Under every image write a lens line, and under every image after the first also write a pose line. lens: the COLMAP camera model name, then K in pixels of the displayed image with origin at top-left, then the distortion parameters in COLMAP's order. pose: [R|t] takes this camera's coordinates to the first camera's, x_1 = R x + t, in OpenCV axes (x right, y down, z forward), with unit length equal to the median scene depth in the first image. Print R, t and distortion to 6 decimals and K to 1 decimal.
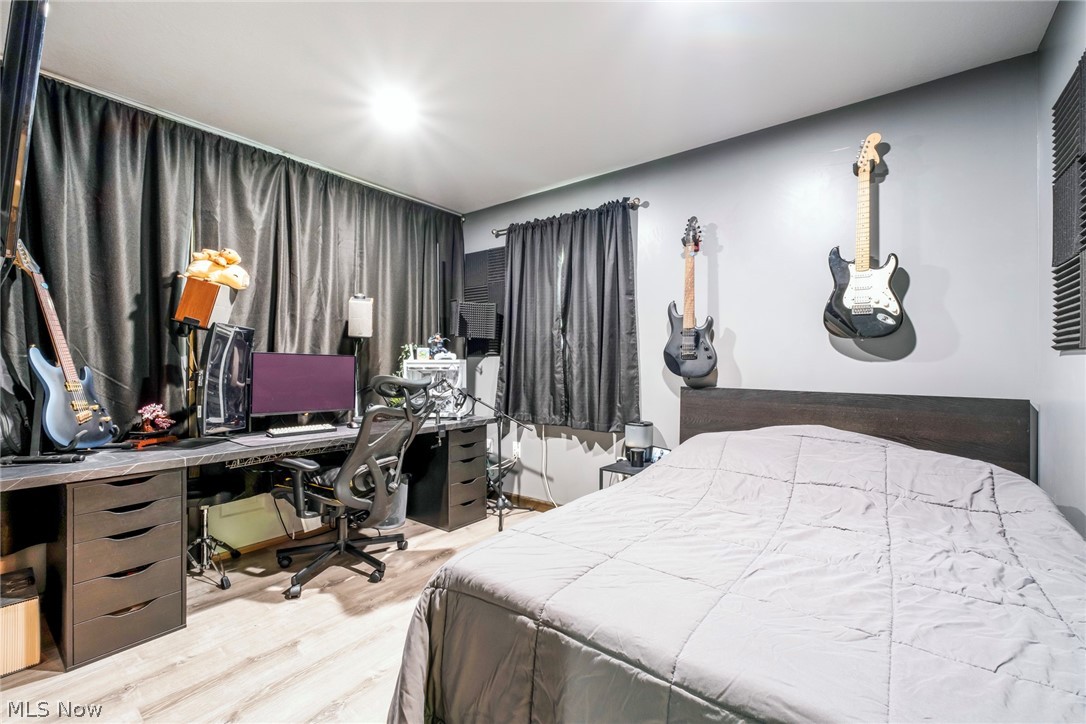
lens RADIAL K [[461.8, 0, 548.2], [0, 461.8, 362.8], [0, 0, 1]] dist [-0.006152, 0.002466]
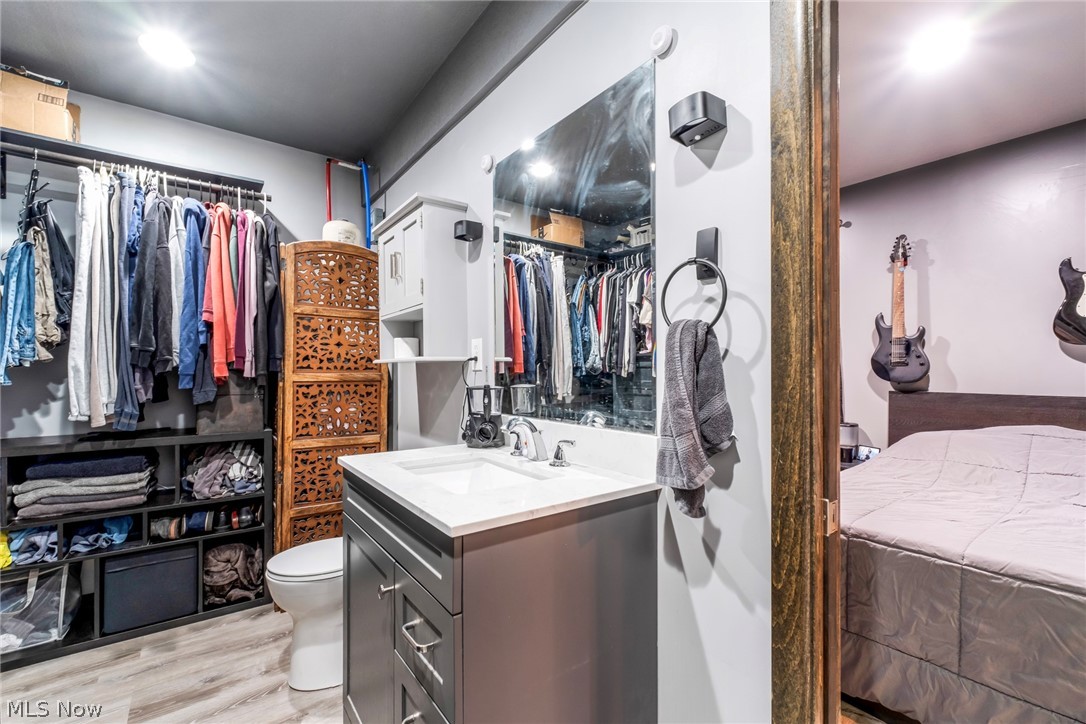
lens RADIAL K [[461.8, 0, 566.1], [0, 461.8, 371.2], [0, 0, 1]] dist [-0.006152, 0.002466]
pose [[0.967527, -0.008281, -0.252632, -0.184740], [0.009240, 0.999954, 0.002611, -0.005633], [0.252598, -0.004860, 0.967559, -0.258043]]
